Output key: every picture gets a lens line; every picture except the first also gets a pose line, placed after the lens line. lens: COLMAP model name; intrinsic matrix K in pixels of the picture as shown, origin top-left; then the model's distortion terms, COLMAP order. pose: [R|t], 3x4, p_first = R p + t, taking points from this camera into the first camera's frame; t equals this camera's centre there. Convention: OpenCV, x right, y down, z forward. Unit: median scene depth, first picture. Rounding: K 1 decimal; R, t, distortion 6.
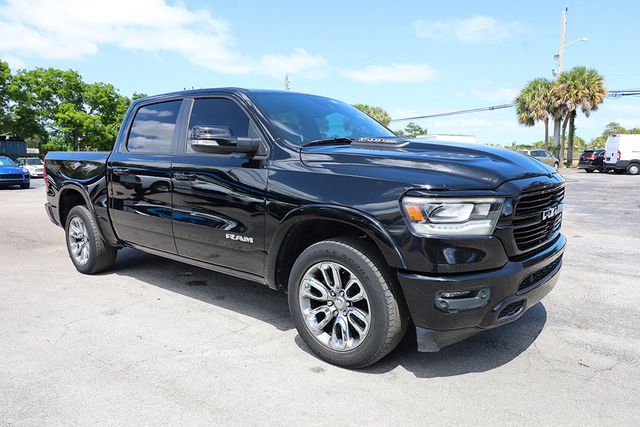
lens RADIAL K [[450.3, 0, 323.2], [0, 450.3, 211.0], [0, 0, 1]] dist [0.004703, 0.001243]
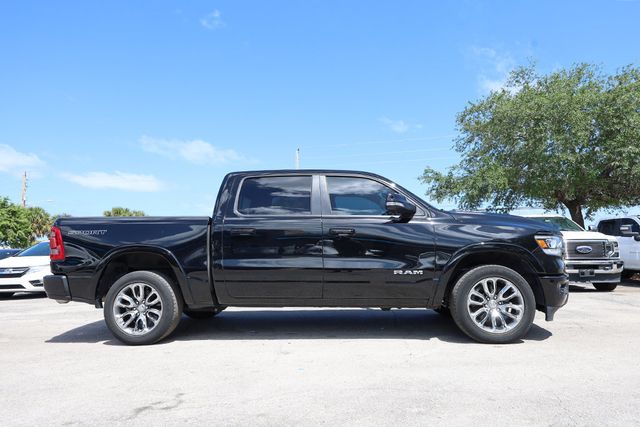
lens RADIAL K [[409.7, 0, 322.2], [0, 409.7, 214.6], [0, 0, 1]] dist [-0.001416, -0.000107]
pose [[0.816043, 0.059102, 0.574962, -0.114870], [0.076462, 0.974977, -0.208743, 0.012964], [-0.572911, 0.214306, 0.791104, 0.009744]]
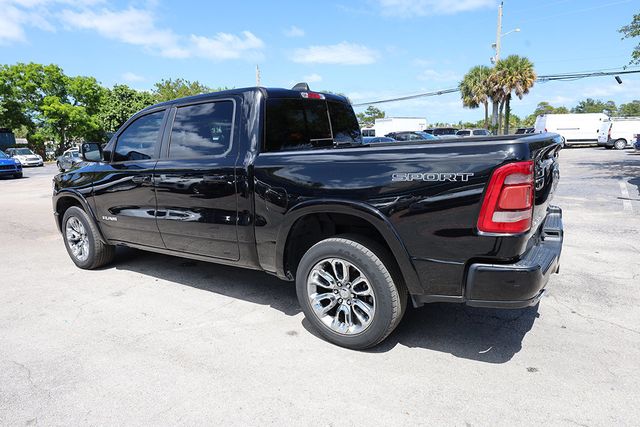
lens RADIAL K [[401.4, 0, 322.2], [0, 401.4, 210.9], [0, 0, 1]] dist [-0.000777, 0.000405]
pose [[0.997182, -0.038330, 0.064489, 0.001015], [0.034285, 0.997443, 0.062704, -0.004797], [-0.066728, -0.060316, 0.995946, -0.008894]]
